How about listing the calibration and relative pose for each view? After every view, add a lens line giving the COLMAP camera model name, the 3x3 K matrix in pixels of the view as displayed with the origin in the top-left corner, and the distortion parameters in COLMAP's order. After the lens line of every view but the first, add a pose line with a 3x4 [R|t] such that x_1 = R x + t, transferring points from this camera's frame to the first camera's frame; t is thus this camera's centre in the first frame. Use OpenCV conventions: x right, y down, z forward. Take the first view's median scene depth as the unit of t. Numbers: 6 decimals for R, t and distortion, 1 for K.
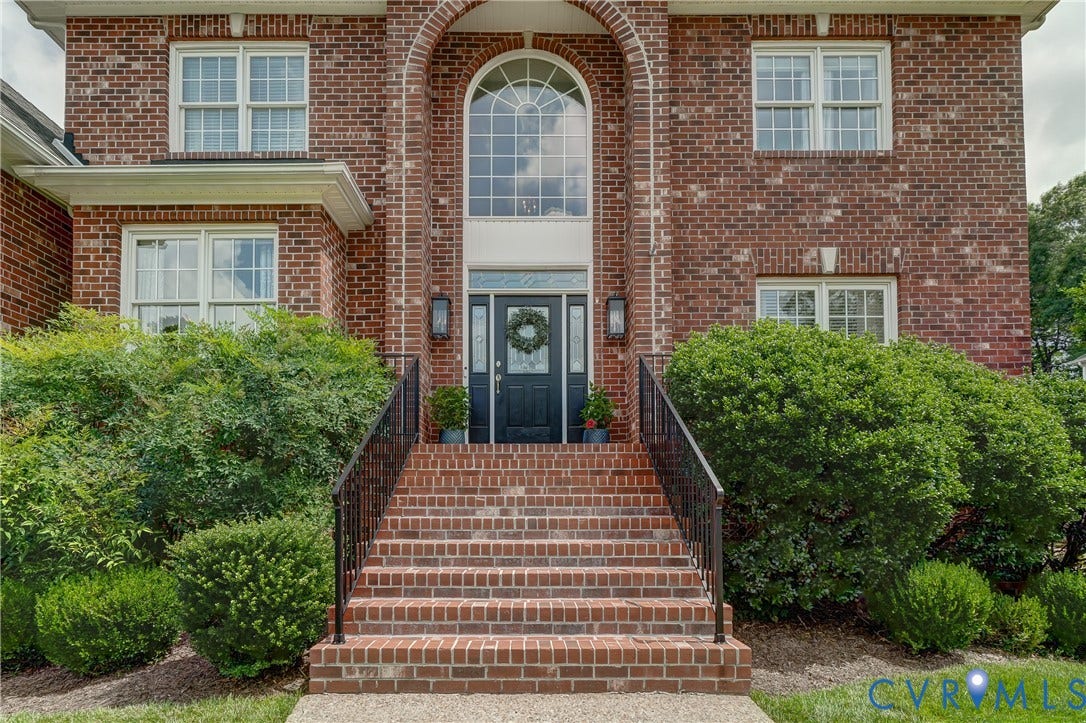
lens RADIAL K [[582.2, 0, 543.3], [0, 582.2, 481.4], [0, 0, 1]] dist [0.001579, 0.000546]
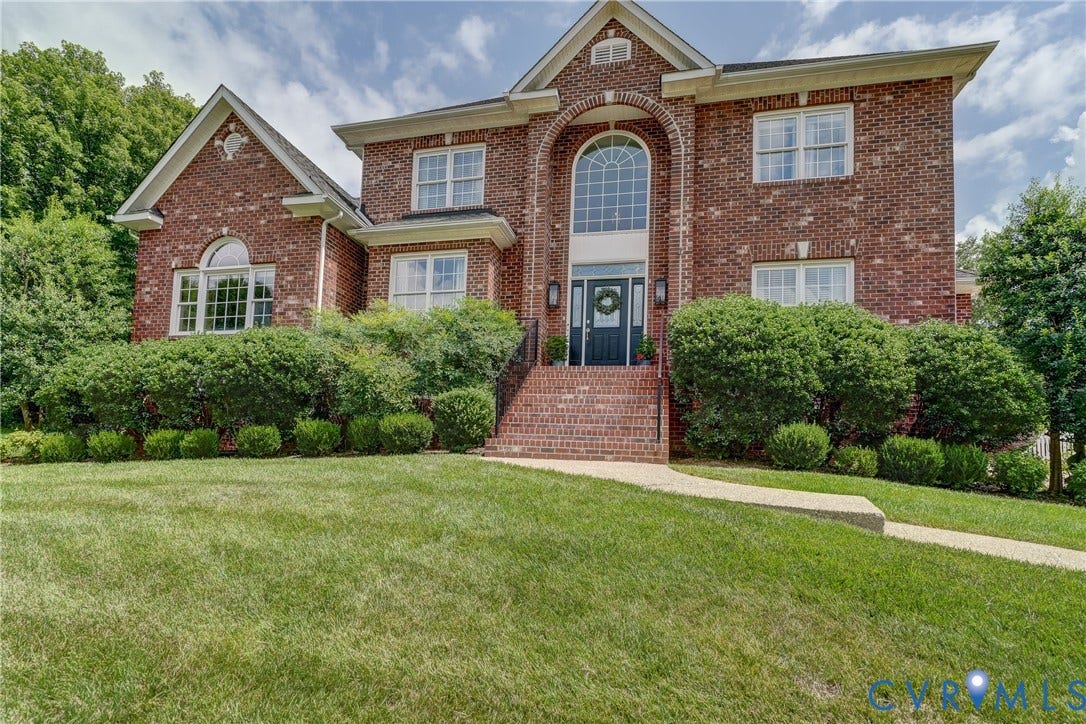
lens RADIAL K [[544.0, 0, 511.6], [0, 544.0, 404.5], [0, 0, 1]] dist [0.001342, 0.000168]
pose [[0.959327, 0.021544, -0.281474, 0.165808], [-0.034636, 0.998533, -0.041621, 0.110118], [0.280164, 0.049677, 0.958666, -0.559241]]
